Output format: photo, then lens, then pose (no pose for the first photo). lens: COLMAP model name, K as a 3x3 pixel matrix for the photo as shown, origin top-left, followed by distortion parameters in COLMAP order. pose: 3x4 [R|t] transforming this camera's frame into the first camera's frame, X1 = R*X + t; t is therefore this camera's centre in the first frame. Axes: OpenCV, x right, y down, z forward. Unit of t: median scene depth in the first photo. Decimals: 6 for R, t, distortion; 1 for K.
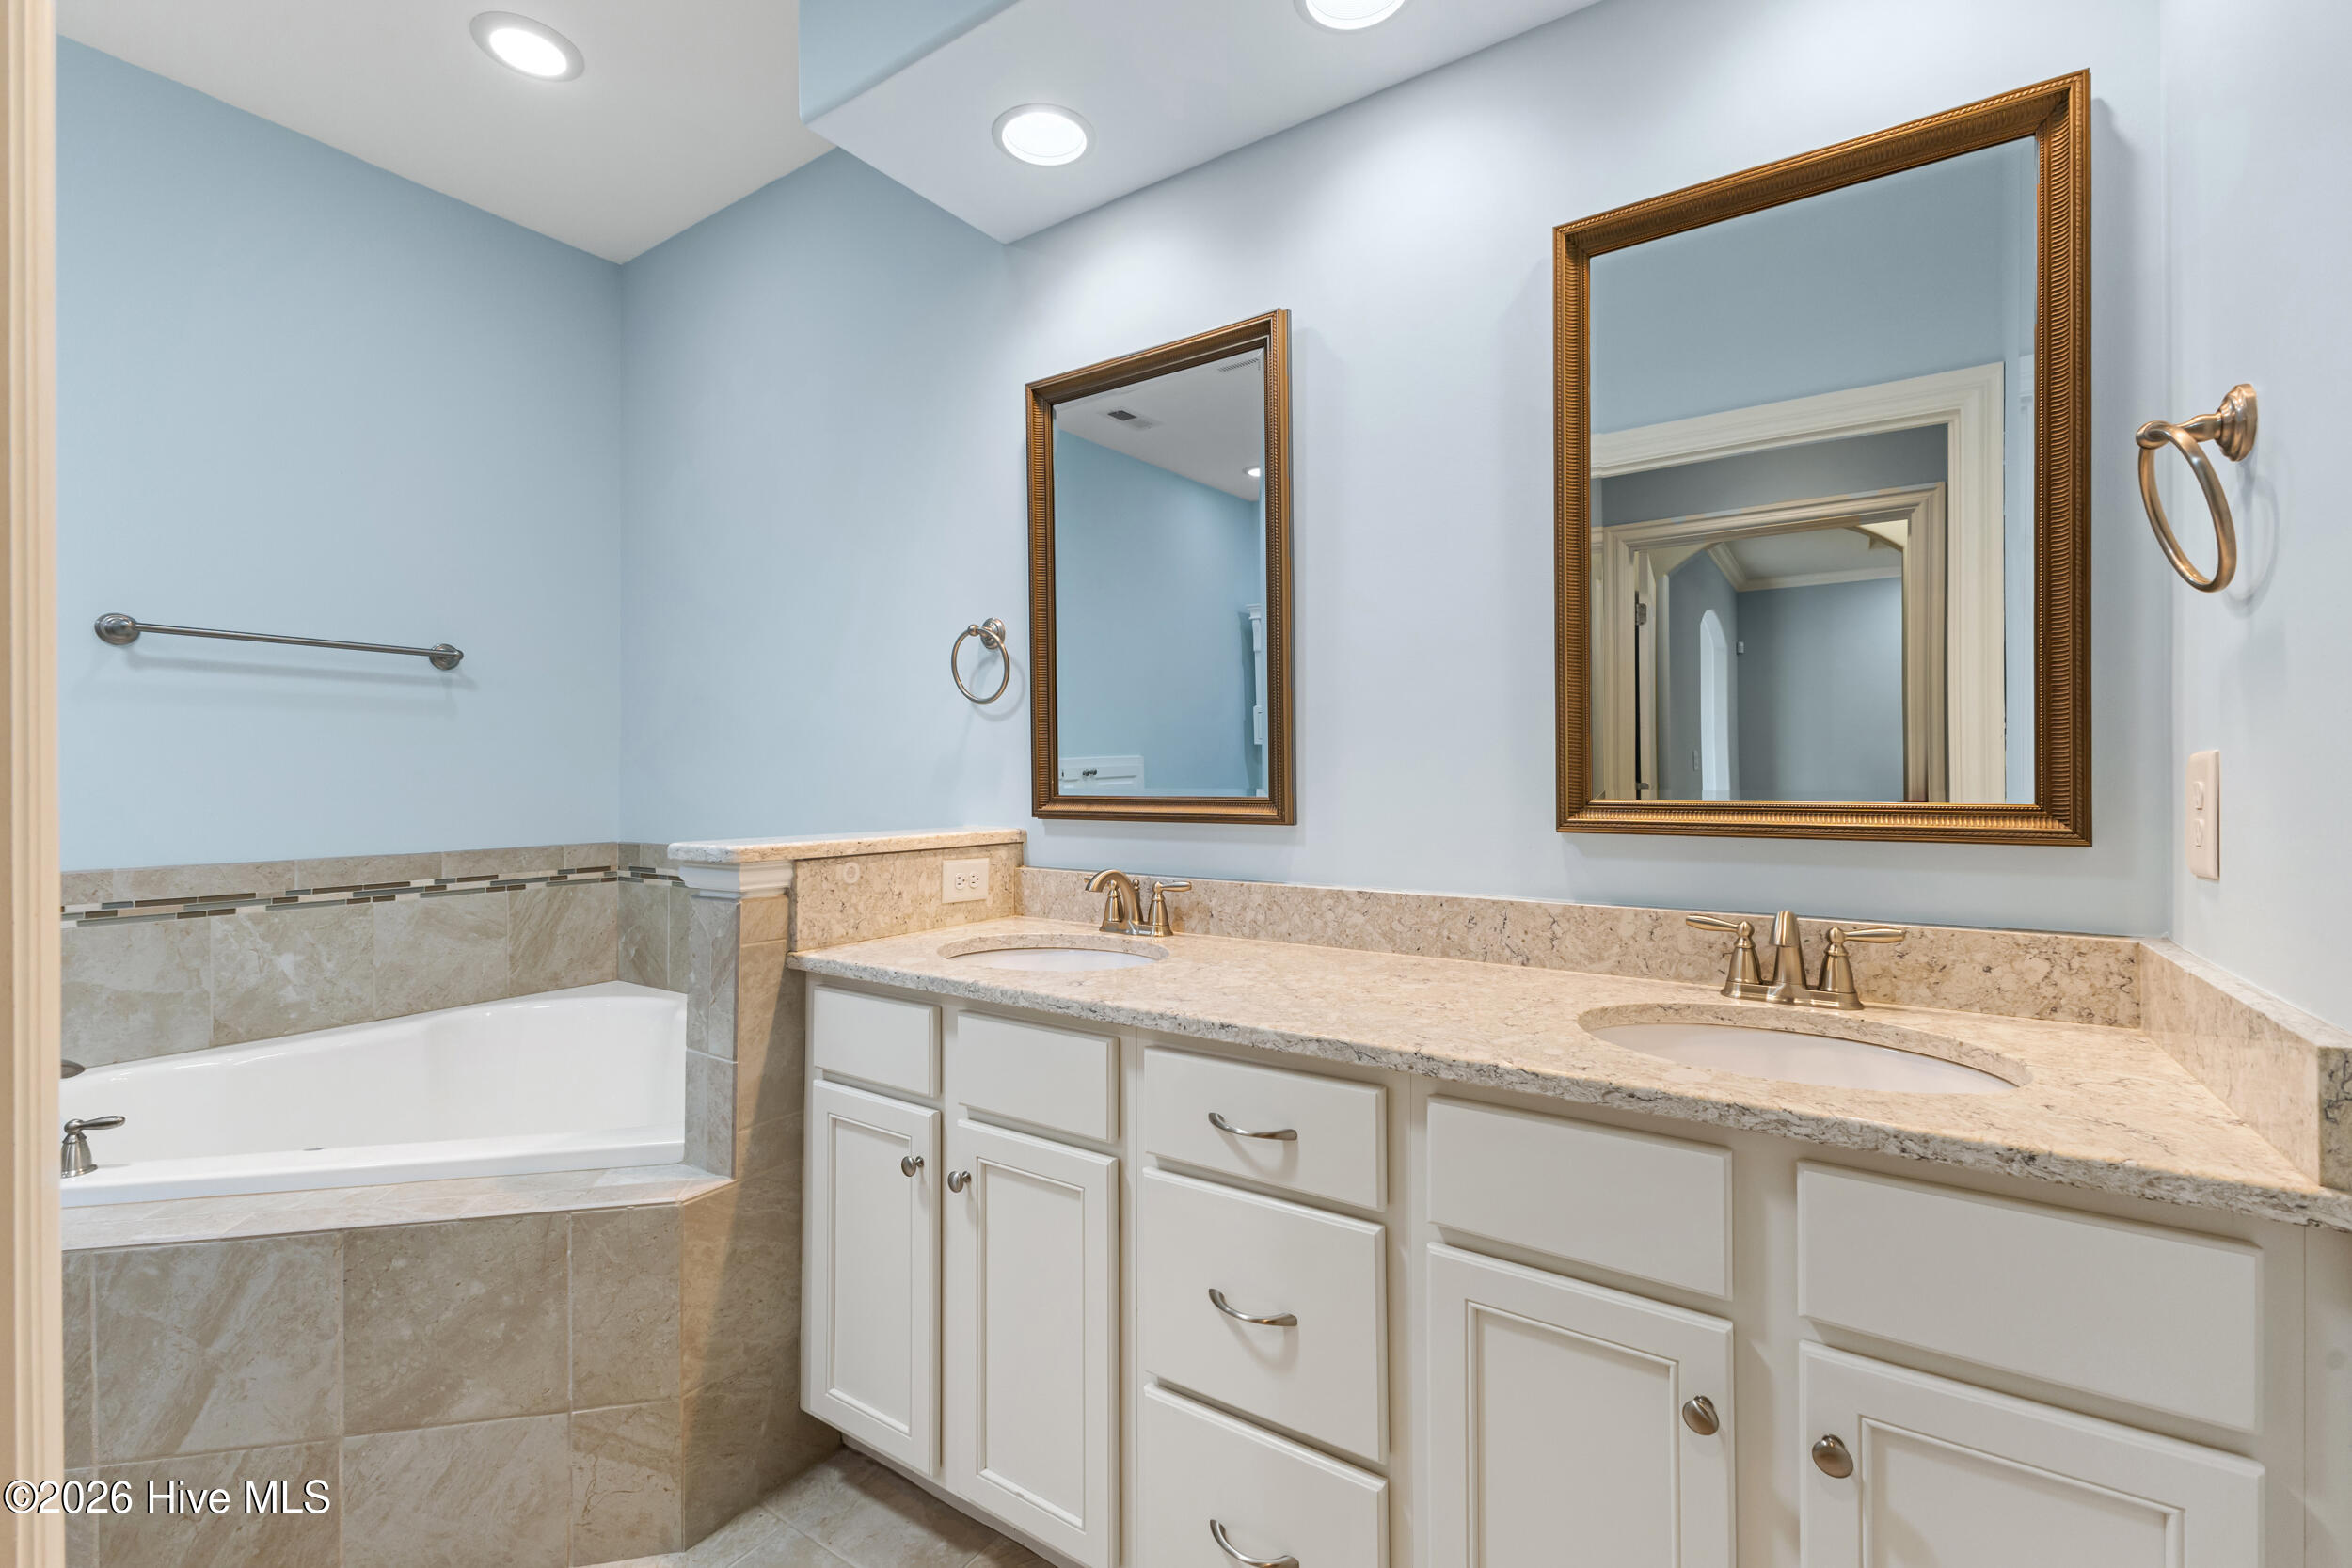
lens RADIAL K [[1021.9, 0, 1181.9], [0, 1021.9, 783.0], [0, 0, 1]] dist [0.010051, -0.001537]
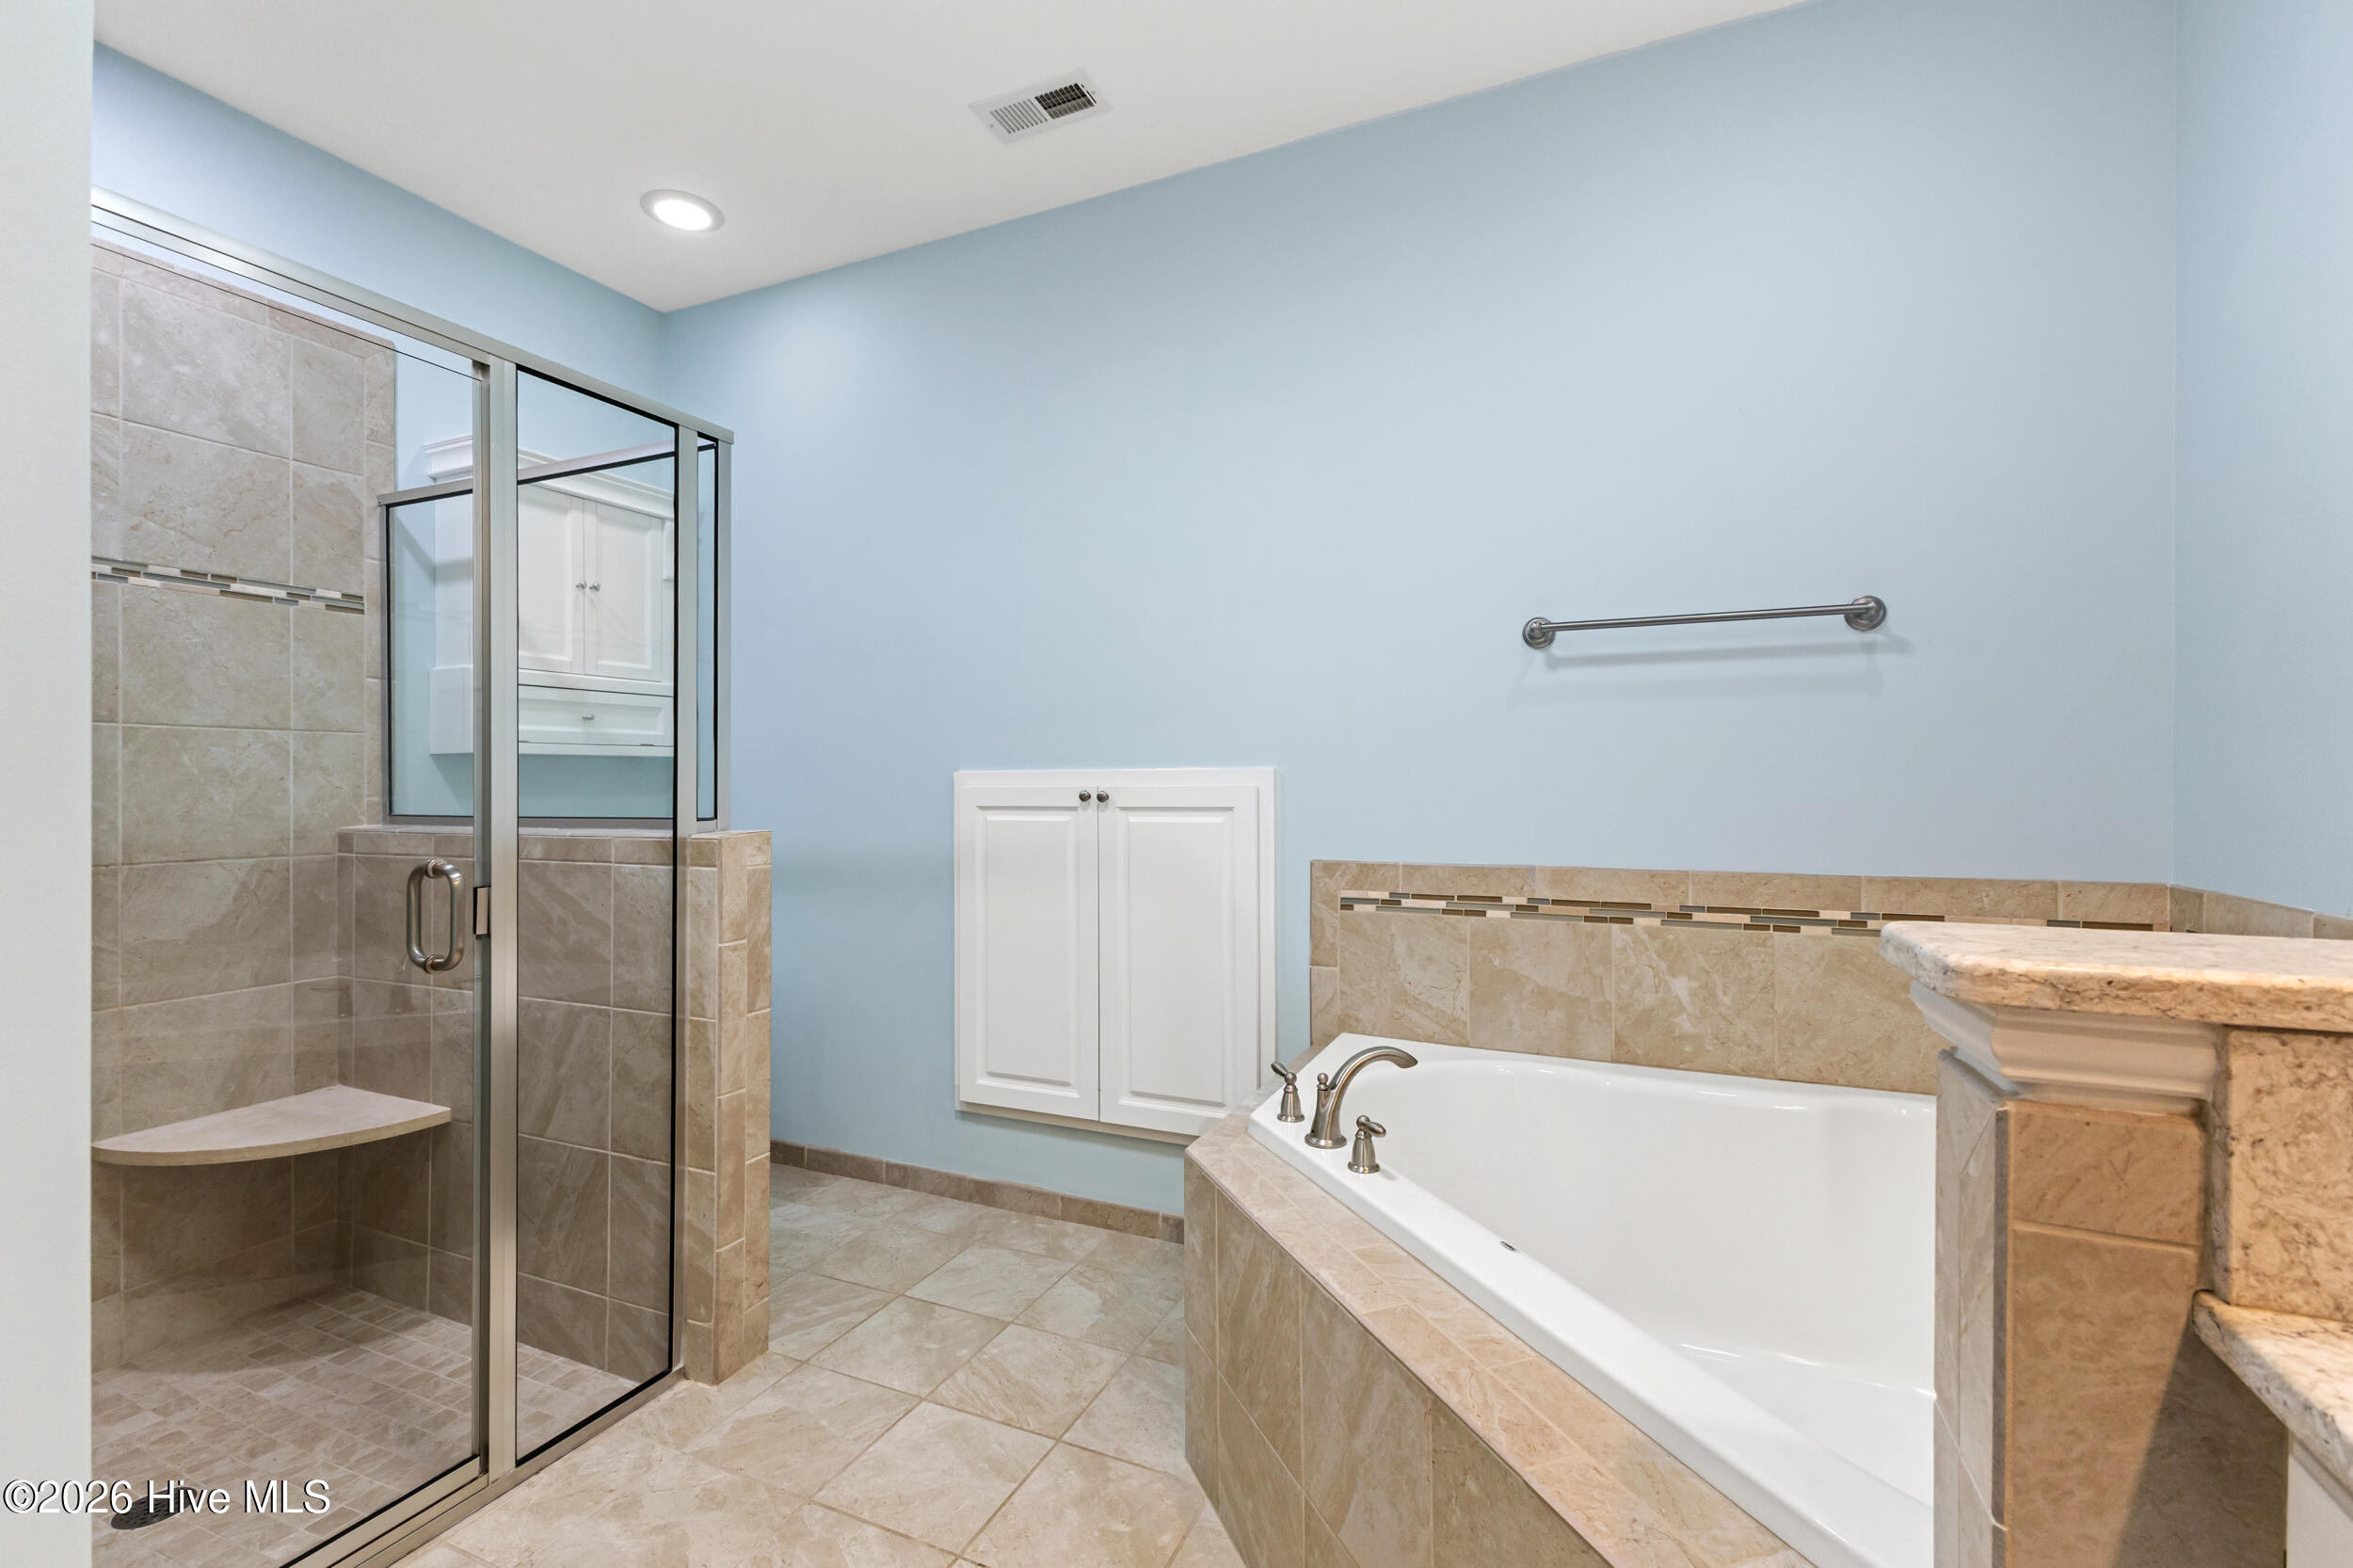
lens RADIAL K [[1022.5, 0, 1185.1], [0, 1022.5, 782.7], [0, 0, 1]] dist [0.010051, -0.001537]
pose [[0.161110, 0.003248, -0.986931, -0.077186], [-0.001498, 0.999994, 0.003047, -0.002084], [0.986935, 0.000987, 0.161114, 0.458490]]
